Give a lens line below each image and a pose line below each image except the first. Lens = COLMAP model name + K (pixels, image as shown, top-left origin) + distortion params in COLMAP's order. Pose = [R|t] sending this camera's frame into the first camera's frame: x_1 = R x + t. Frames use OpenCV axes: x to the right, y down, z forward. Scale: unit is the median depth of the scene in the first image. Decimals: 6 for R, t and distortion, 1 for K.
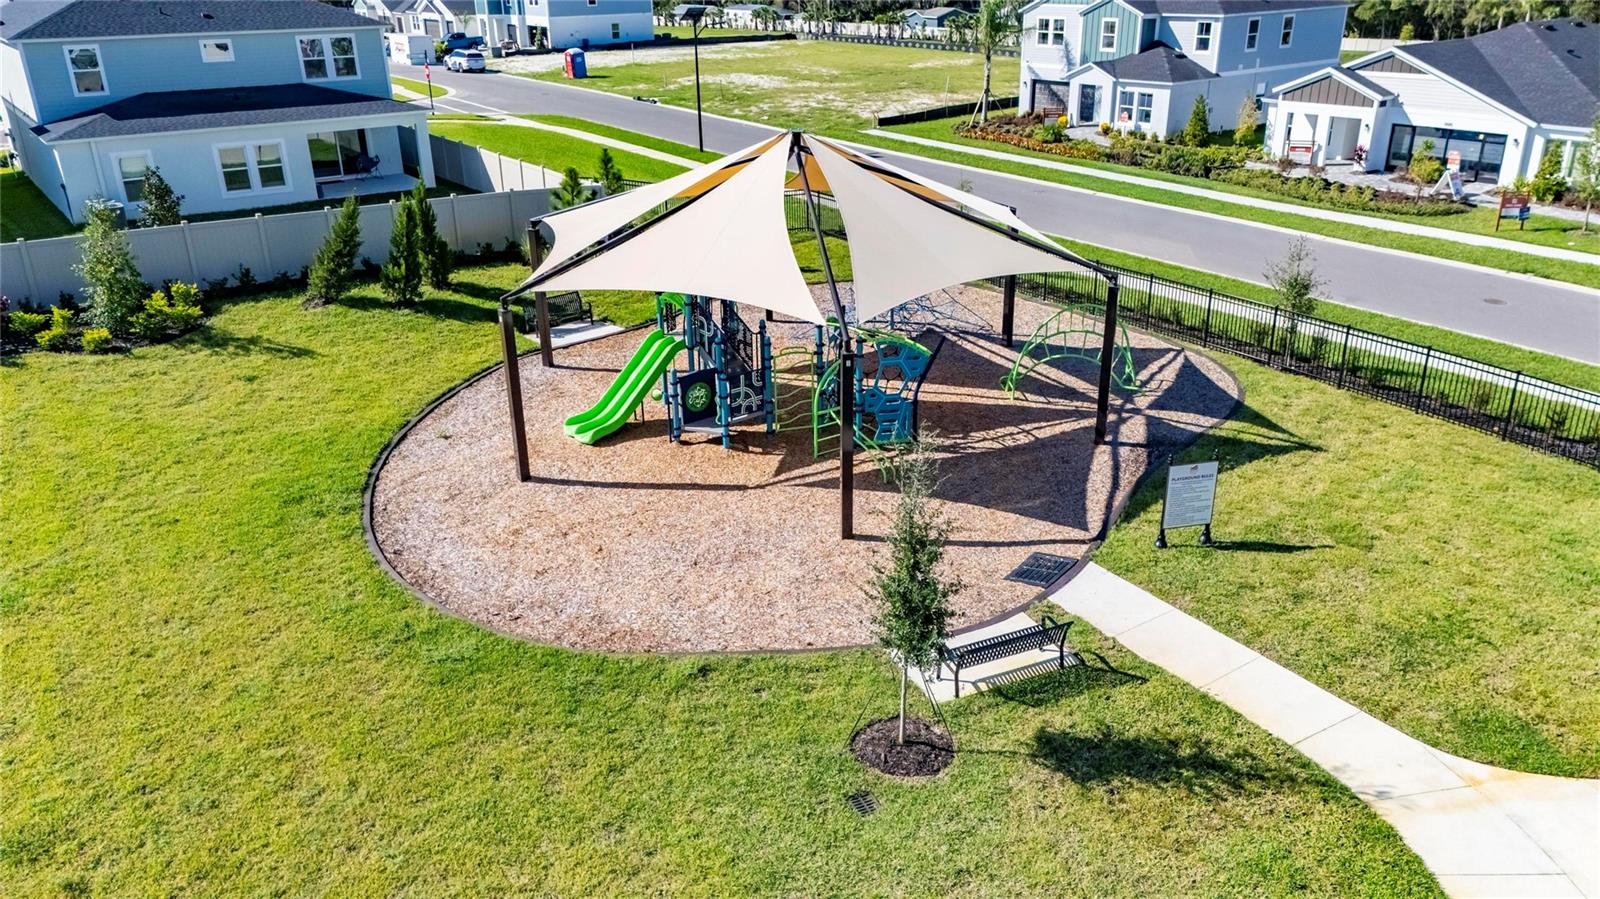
lens RADIAL K [[1171.6, 0, 800.0], [0, 1171.6, 449.5], [0, 0, 1]] dist [0.078535, -0.078376]
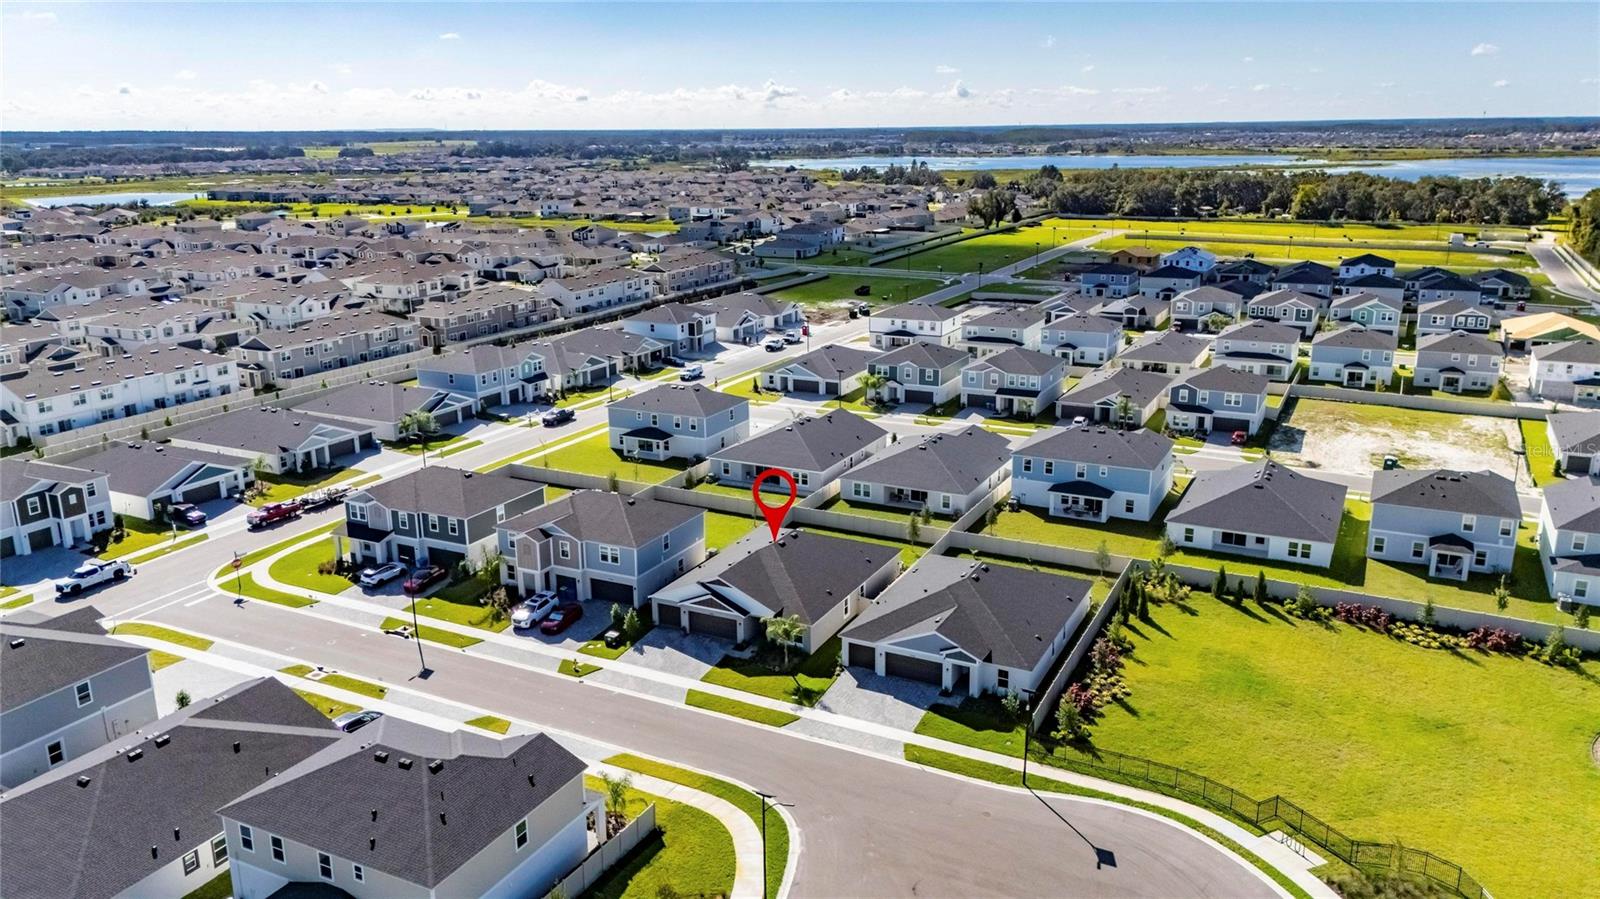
lens RADIAL K [[1171.6, 0, 800.0], [0, 1171.6, 449.5], [0, 0, 1]] dist [0.078535, -0.078376]
pose [[0.440422, 0.247732, -0.862935, 0.854976], [-0.342587, 0.934820, 0.093520, -0.161806], [0.829857, 0.254442, 0.496585, -1.760422]]
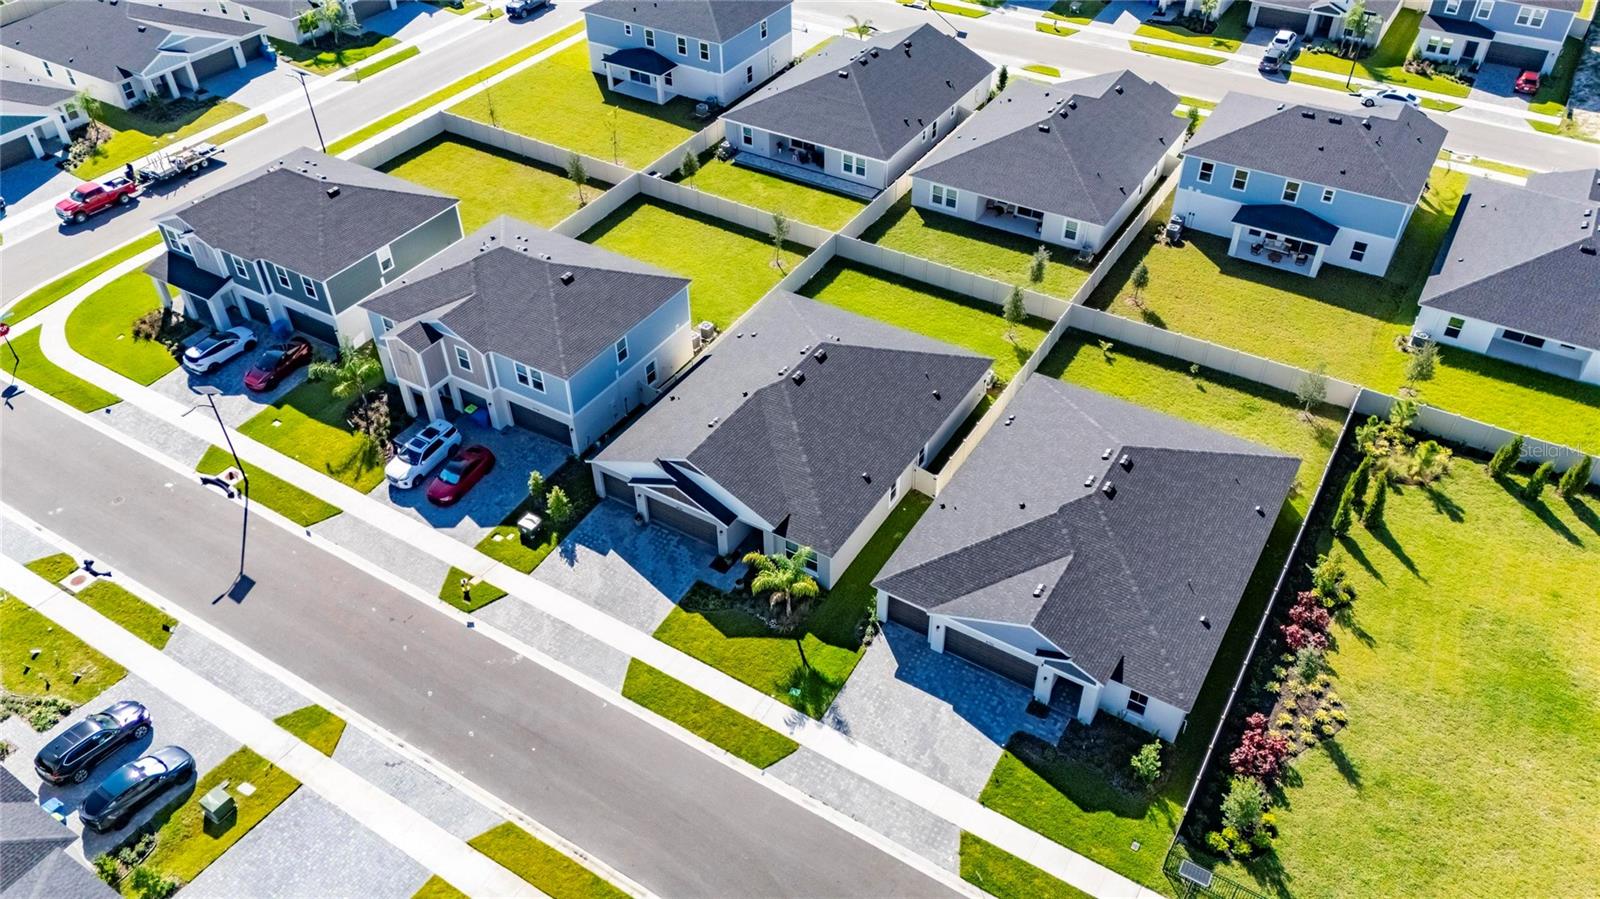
lens RADIAL K [[1171.6, 0, 800.0], [0, 1171.6, 449.5], [0, 0, 1]] dist [0.078535, -0.078376]
pose [[0.365635, 0.611358, -0.701821, -0.117131], [-0.353657, 0.788733, 0.502819, -0.438977], [0.860951, 0.064356, 0.504600, -1.278528]]
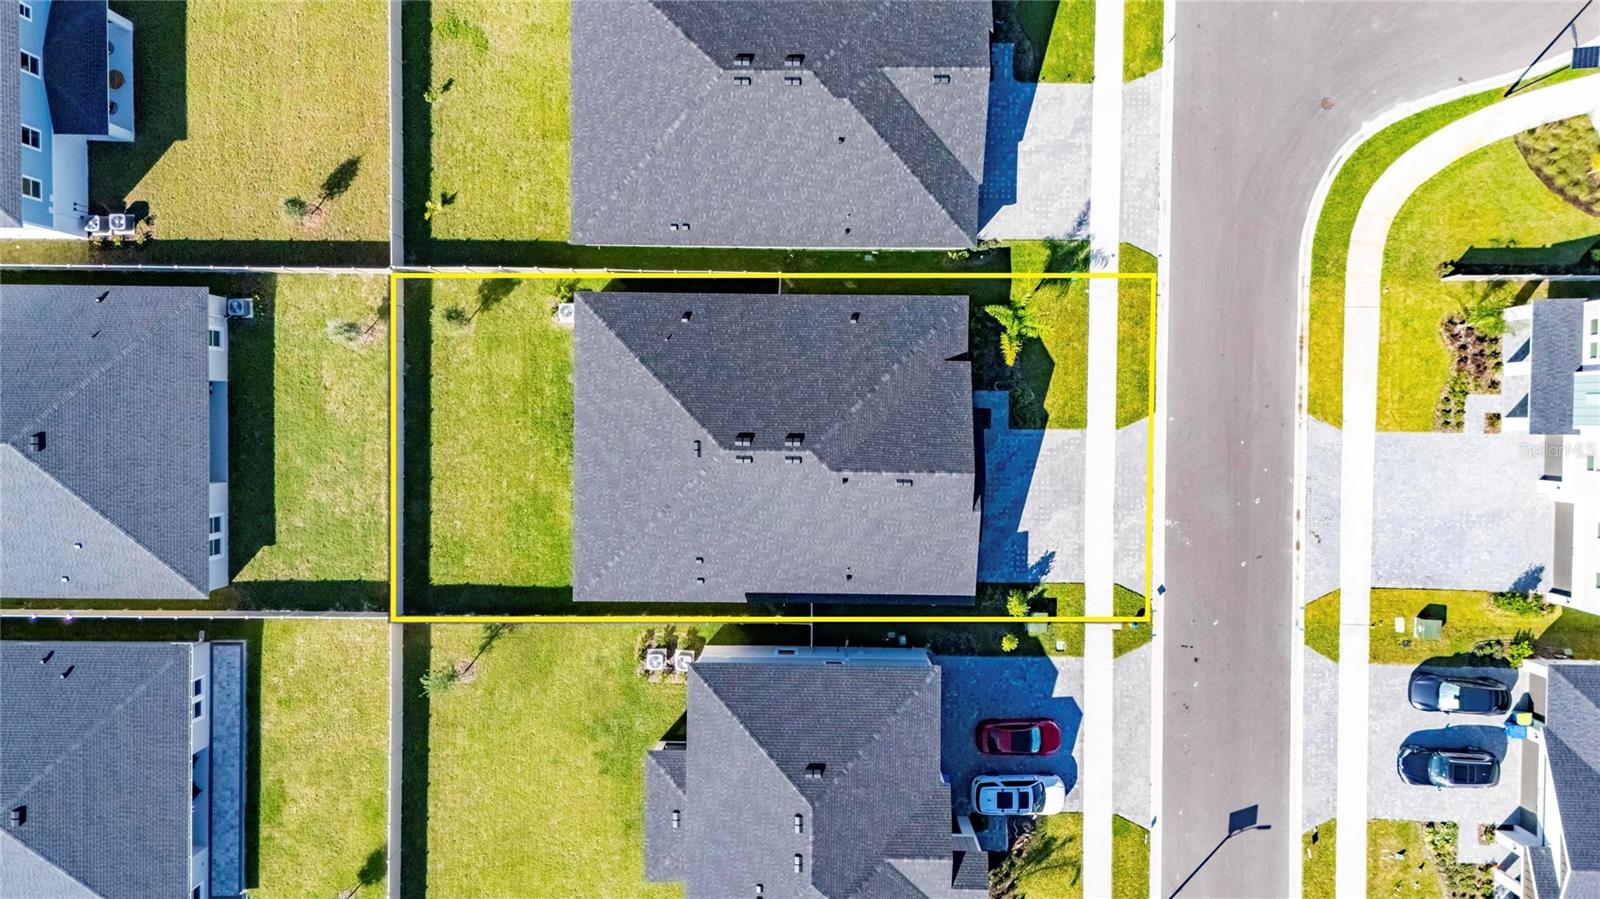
lens RADIAL K [[1194.2, 0, 800.0], [0, 1194.2, 449.5], [0, 0, 1]] dist [0.078538, -0.084456]
pose [[0.608996, -0.793003, -0.016401, -1.263936], [0.312875, 0.221172, 0.923684, -0.991173], [-0.728857, -0.567652, 0.382804, -1.030980]]
